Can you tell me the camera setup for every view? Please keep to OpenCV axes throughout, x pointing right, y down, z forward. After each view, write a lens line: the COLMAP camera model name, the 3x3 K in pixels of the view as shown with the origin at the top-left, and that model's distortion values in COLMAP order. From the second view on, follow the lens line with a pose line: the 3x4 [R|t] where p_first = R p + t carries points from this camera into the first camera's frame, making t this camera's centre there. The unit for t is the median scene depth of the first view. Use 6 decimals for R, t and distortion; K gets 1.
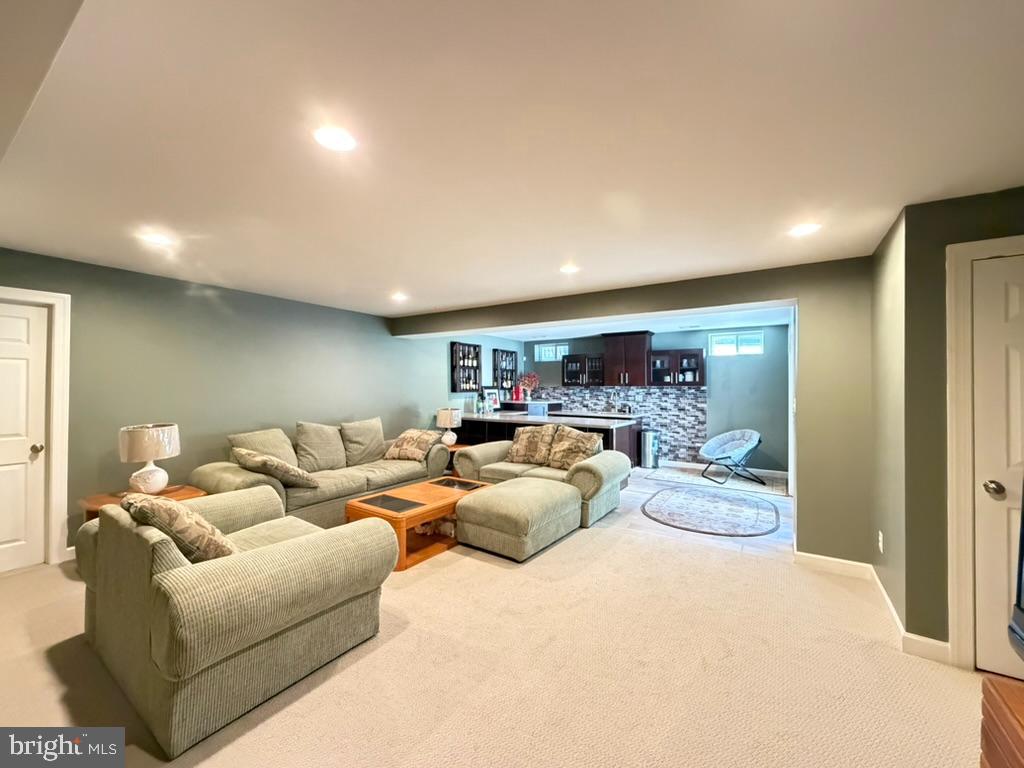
lens RADIAL K [[406.4, 0, 511.7], [0, 406.4, 384.1], [0, 0, 1]] dist [-0.000063, 0.000474]
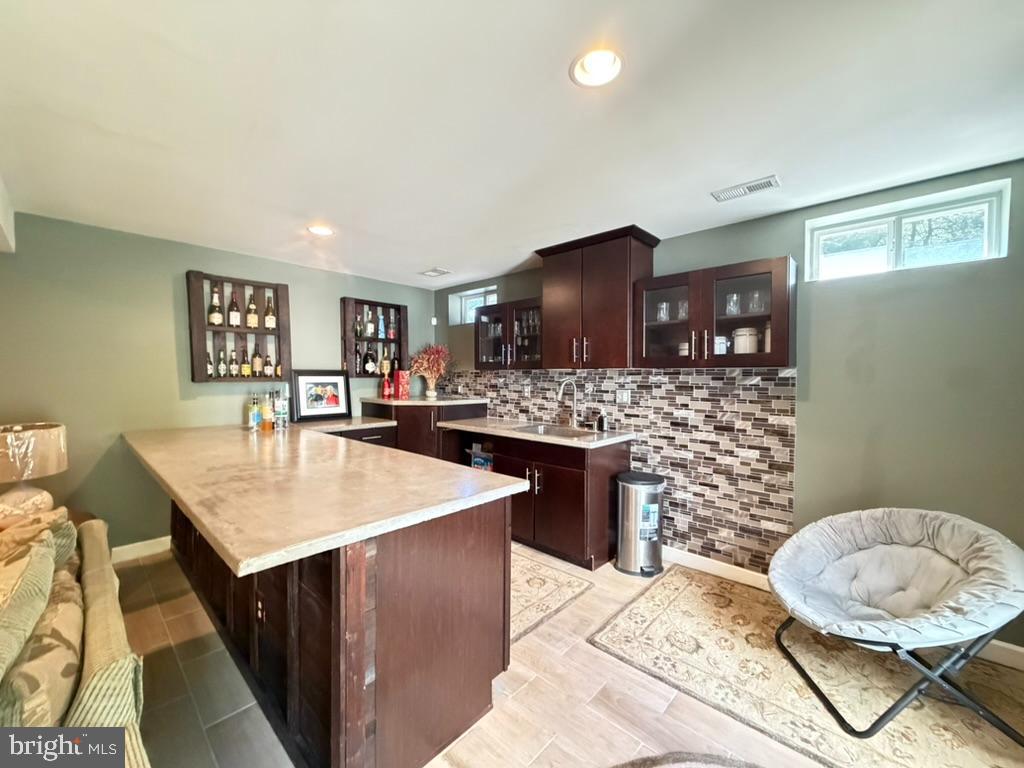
lens RADIAL K [[406.4, 0, 514.0], [0, 406.4, 384.4], [0, 0, 1]] dist [-0.000063, 0.000474]
pose [[0.987886, 0.004753, -0.155109, 0.274217], [-0.000632, 0.999646, 0.026610, 0.010059], [0.155181, -0.026190, 0.987539, 0.575929]]
